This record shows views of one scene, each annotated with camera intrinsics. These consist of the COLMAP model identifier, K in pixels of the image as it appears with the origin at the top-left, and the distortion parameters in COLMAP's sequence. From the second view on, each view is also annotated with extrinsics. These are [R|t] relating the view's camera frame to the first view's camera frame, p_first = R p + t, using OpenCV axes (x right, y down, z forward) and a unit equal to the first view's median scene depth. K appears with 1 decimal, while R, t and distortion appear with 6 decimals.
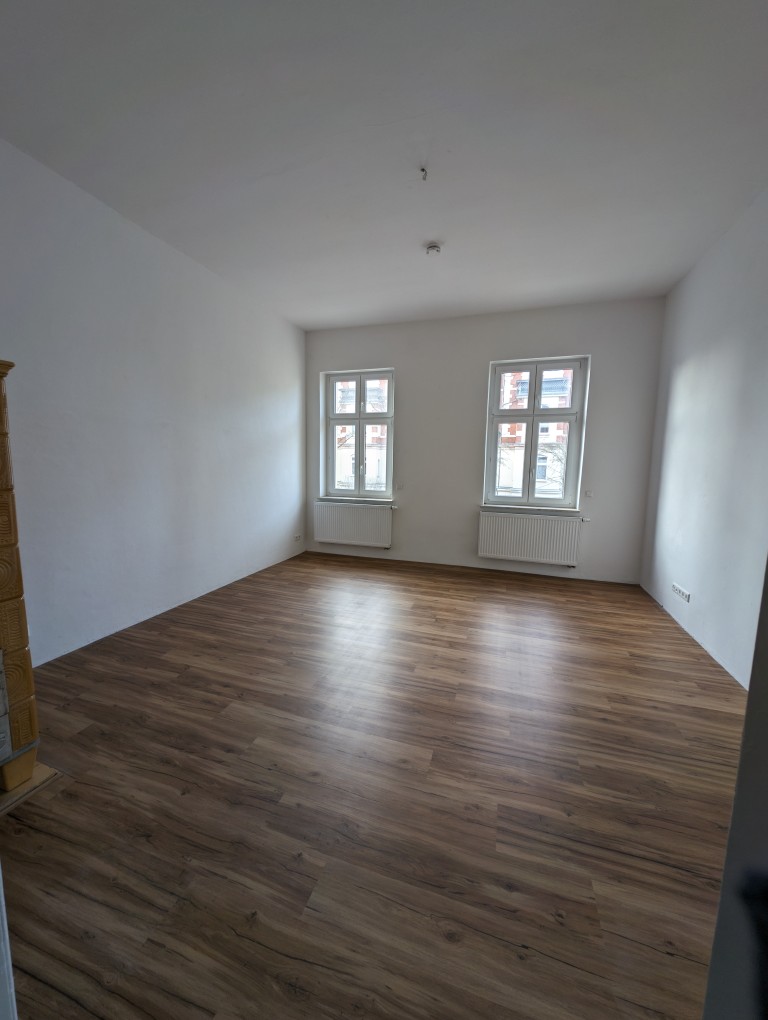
lens RADIAL K [[405.6, 0, 382.3], [0, 405.6, 505.9], [0, 0, 1]] dist [0.014854, 0.000013]
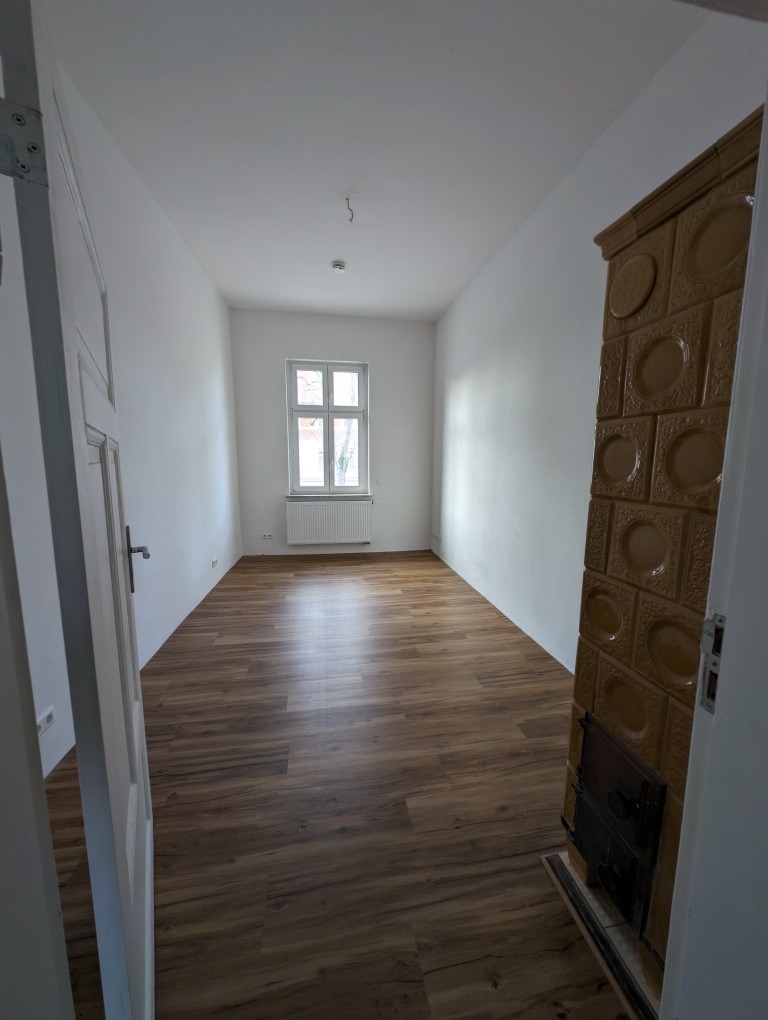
lens RADIAL K [[382.8, 0, 384.1], [0, 382.8, 513.6], [0, 0, 1]] dist [-0.001689, -0.000046]
pose [[0.879763, -0.085202, 0.467714, -0.304729], [0.063974, 0.996078, 0.061118, -0.017295], [-0.471088, -0.023847, 0.881764, 0.107682]]
